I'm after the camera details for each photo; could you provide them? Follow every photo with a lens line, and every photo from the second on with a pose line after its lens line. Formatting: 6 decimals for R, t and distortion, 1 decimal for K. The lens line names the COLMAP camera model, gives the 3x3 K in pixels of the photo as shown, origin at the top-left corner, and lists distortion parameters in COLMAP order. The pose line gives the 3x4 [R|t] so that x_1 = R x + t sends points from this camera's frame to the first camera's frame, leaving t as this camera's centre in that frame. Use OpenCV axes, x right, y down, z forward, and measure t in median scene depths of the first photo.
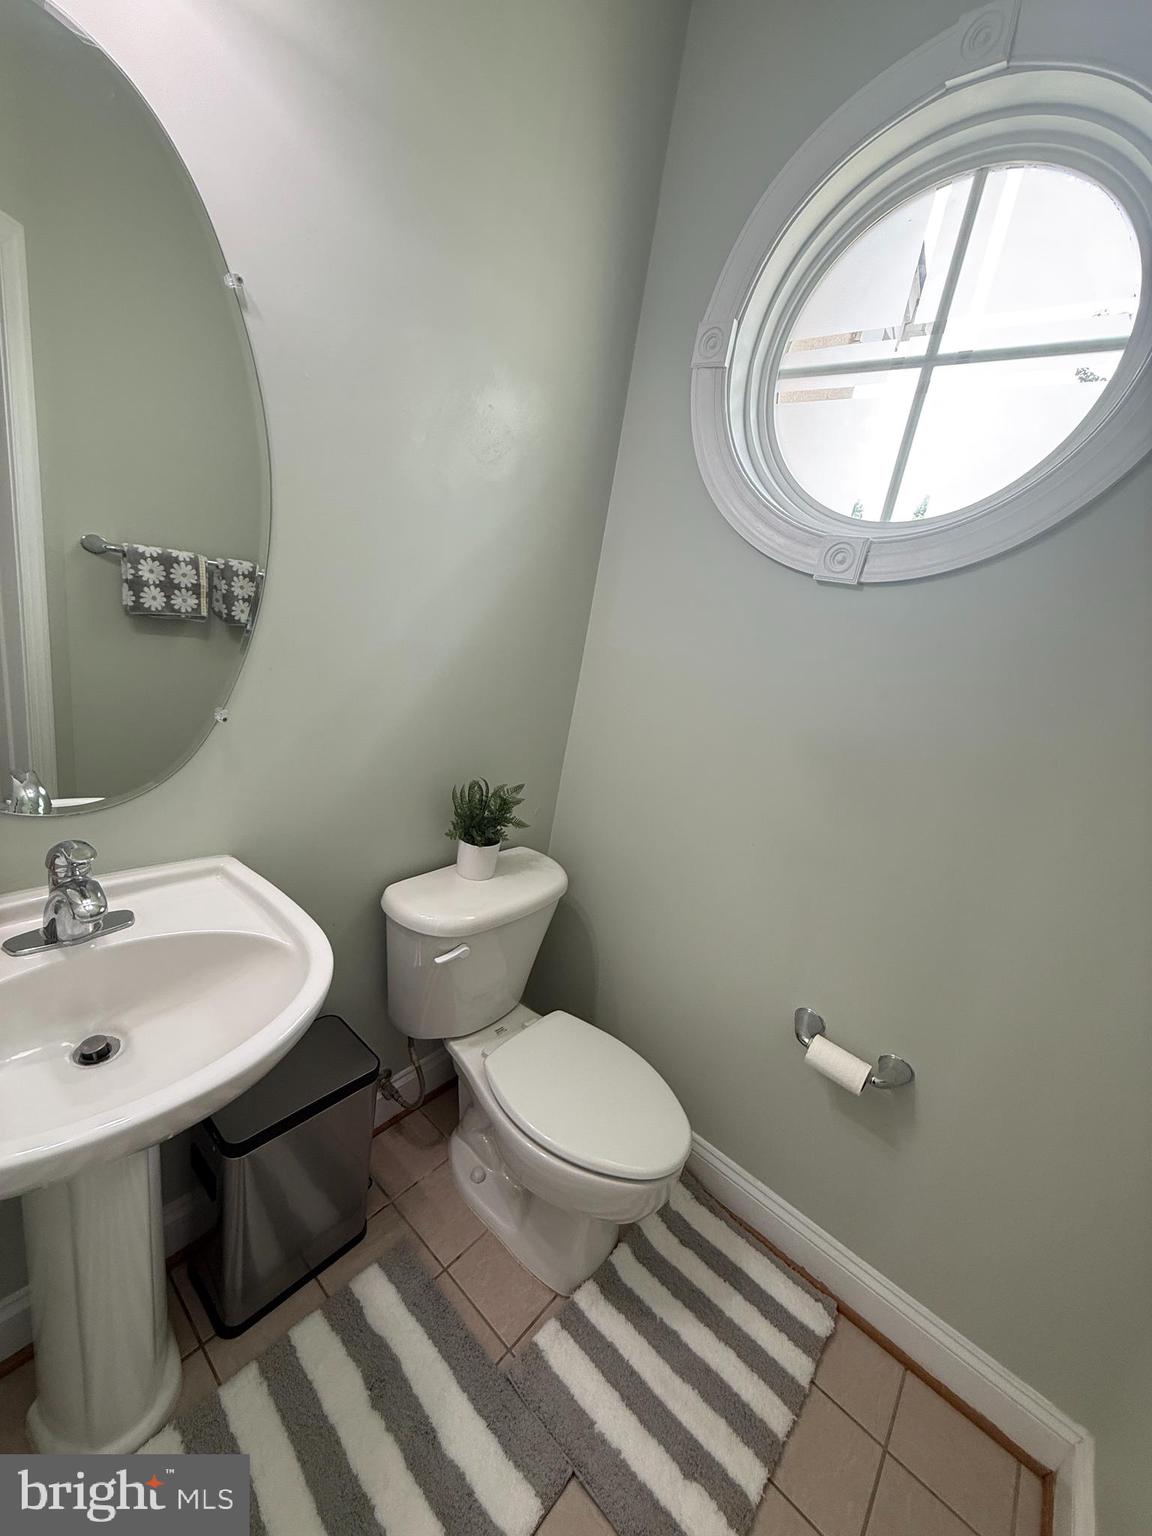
lens RADIAL K [[612.0, 0, 577.1], [0, 612.0, 762.6], [0, 0, 1]] dist [-0.000191, 0.000308]
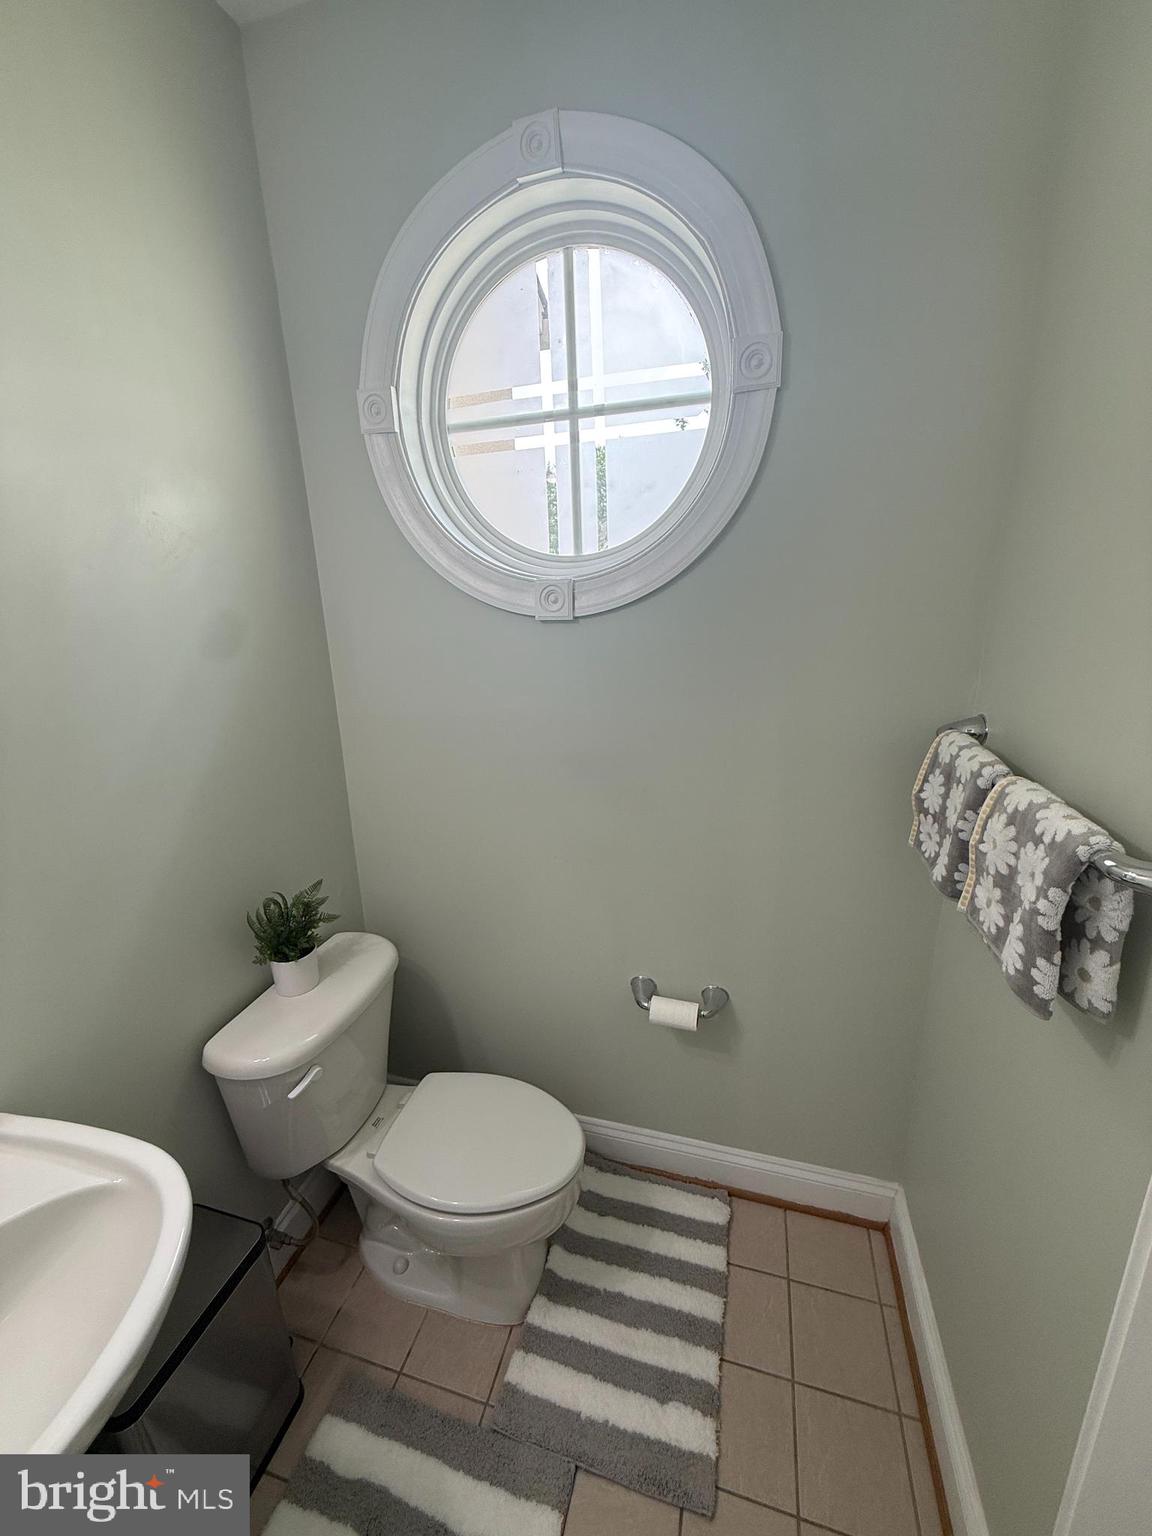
lens RADIAL K [[612.0, 0, 577.1], [0, 612.0, 762.6], [0, 0, 1]] dist [-0.000191, 0.000308]
pose [[0.891479, -0.297980, 0.341282, -0.002625], [0.286643, 0.954306, 0.084469, -0.118830], [-0.350857, 0.022524, 0.936158, -0.053748]]
